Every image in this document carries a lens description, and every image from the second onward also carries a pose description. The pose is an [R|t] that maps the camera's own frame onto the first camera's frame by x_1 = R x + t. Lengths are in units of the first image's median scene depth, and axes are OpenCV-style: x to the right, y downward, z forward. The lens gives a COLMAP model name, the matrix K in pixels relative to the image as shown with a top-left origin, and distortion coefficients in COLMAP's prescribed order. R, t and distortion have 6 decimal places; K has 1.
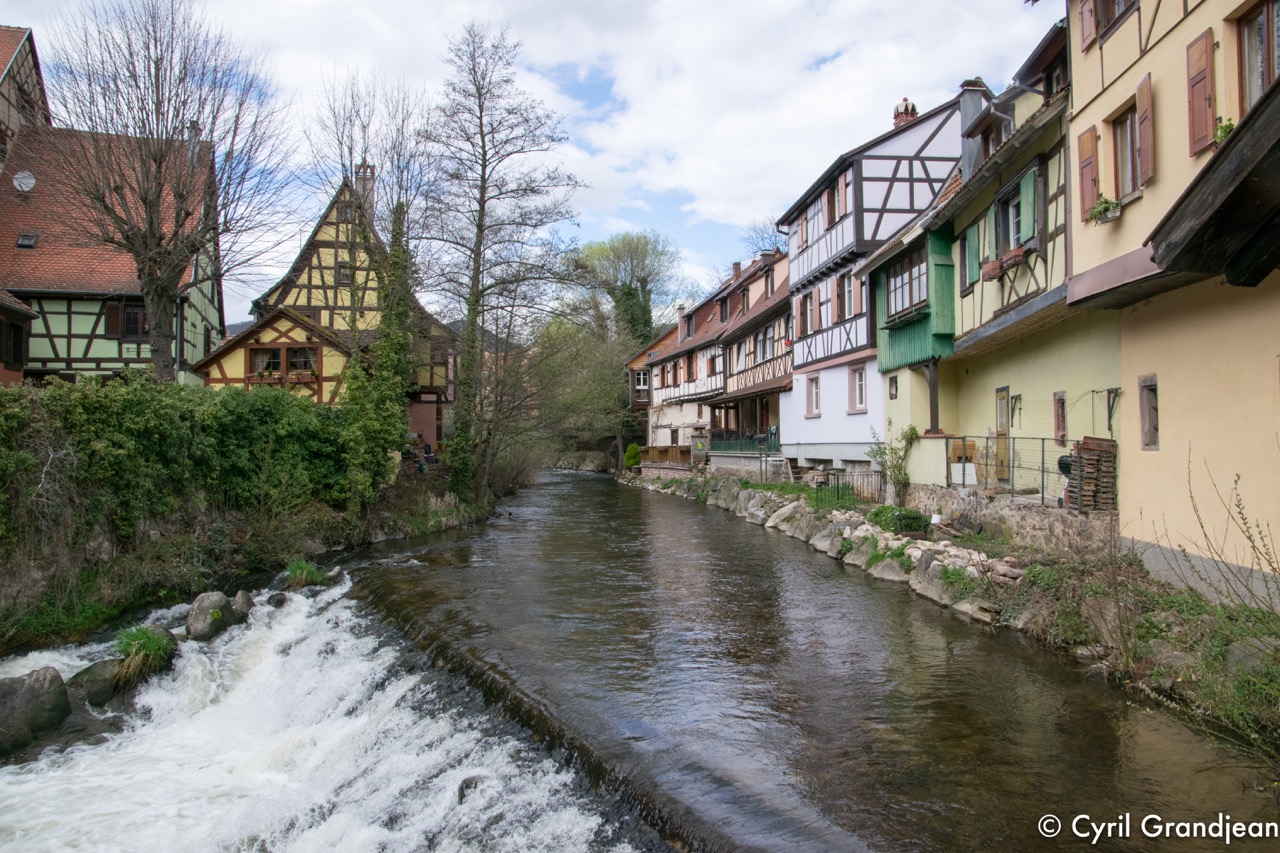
lens RADIAL K [[898.6, 0, 640.0], [0, 898.6, 426.5], [0, 0, 1]] dist [-0.135753, 0.089306]
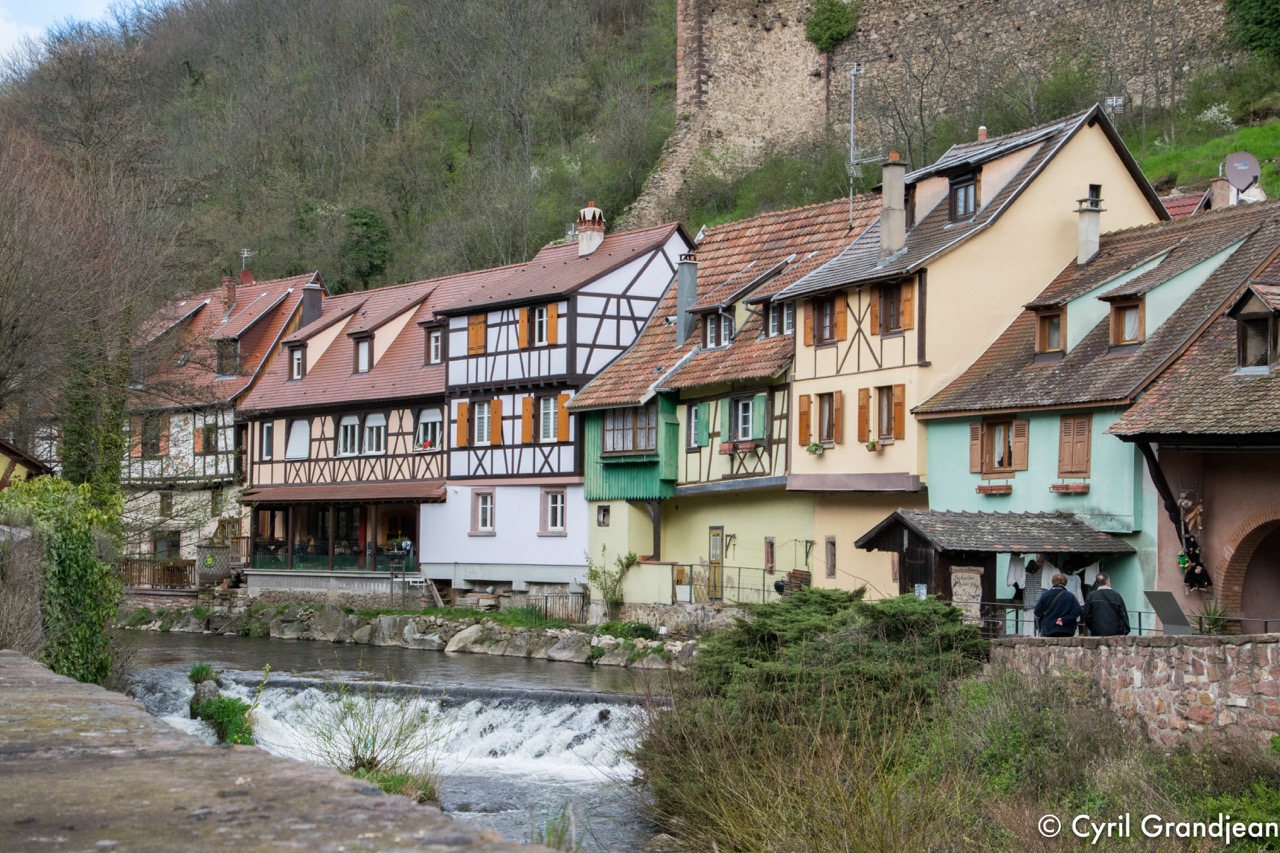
lens RADIAL K [[2450.6, 0, 640.0], [0, 2450.6, 426.5], [0, 0, 1]] dist [0.431986, 0.071665]
pose [[0.877411, 0.040953, 0.477989, -1.075094], [-0.028371, 0.999035, -0.033517, -0.051266], [-0.478900, 0.015848, 0.877726, -1.601892]]
